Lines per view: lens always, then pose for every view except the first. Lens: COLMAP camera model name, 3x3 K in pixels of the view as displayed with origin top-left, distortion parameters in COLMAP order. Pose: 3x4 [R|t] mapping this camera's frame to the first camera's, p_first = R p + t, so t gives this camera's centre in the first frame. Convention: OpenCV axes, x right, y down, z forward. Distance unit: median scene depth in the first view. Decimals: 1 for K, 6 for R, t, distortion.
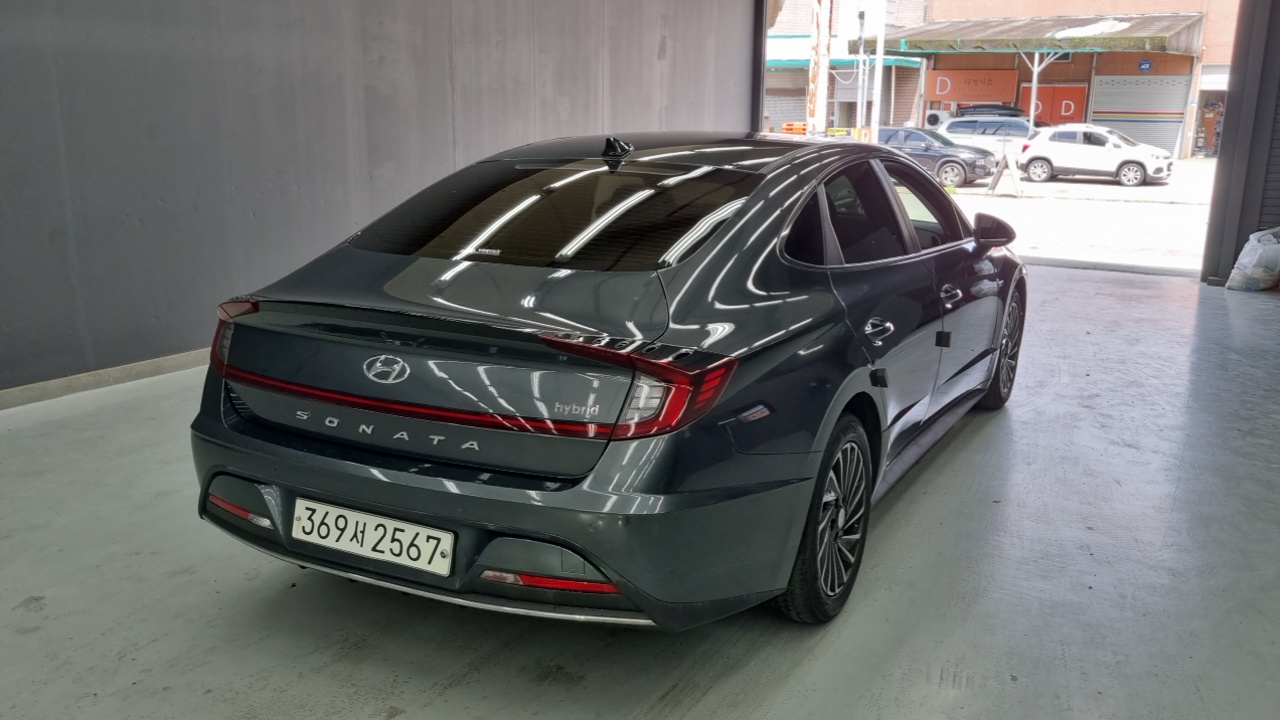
lens RADIAL K [[1088.5, 0, 640.0], [0, 1088.5, 360.0], [0, 0, 1]] dist [0.035803, 0.001410]
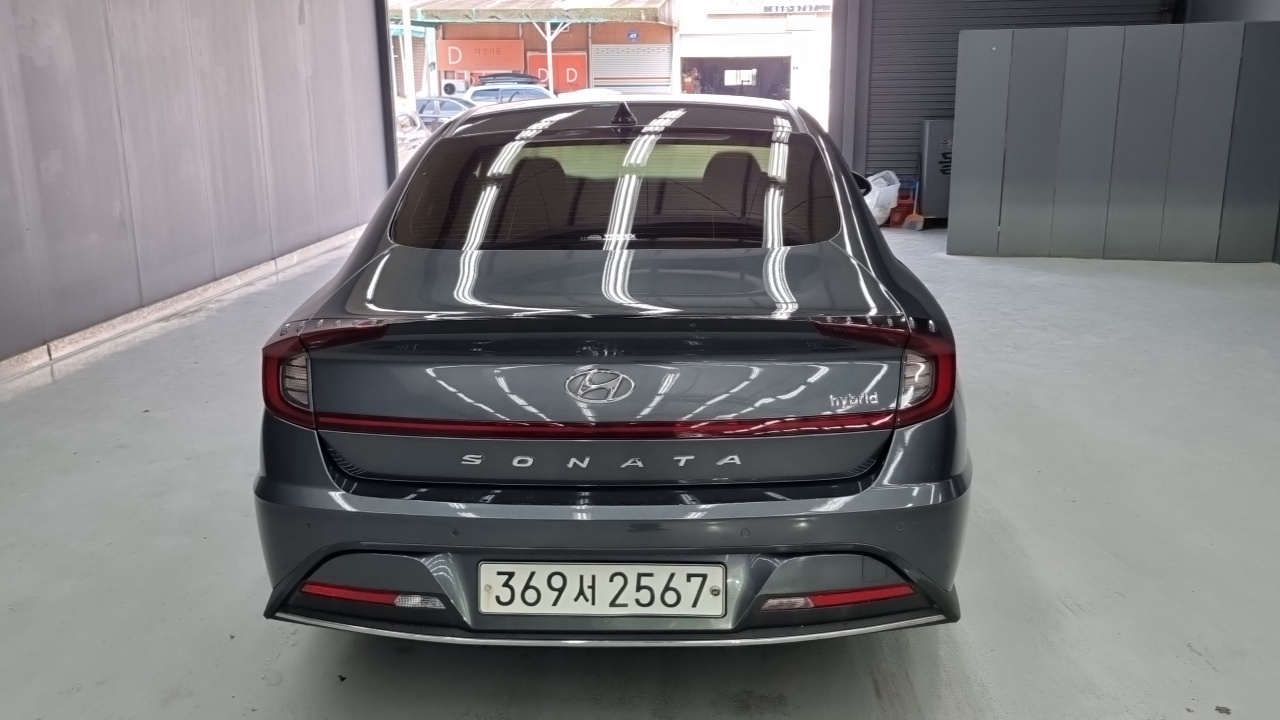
lens RADIAL K [[1088.5, 0, 640.0], [0, 1088.5, 360.0], [0, 0, 1]] dist [0.035803, 0.001410]
pose [[0.909508, -0.128389, 0.395364, -0.514700], [0.118347, 0.991723, 0.049798, -0.047810], [-0.398484, 0.001499, 0.917174, 0.227636]]
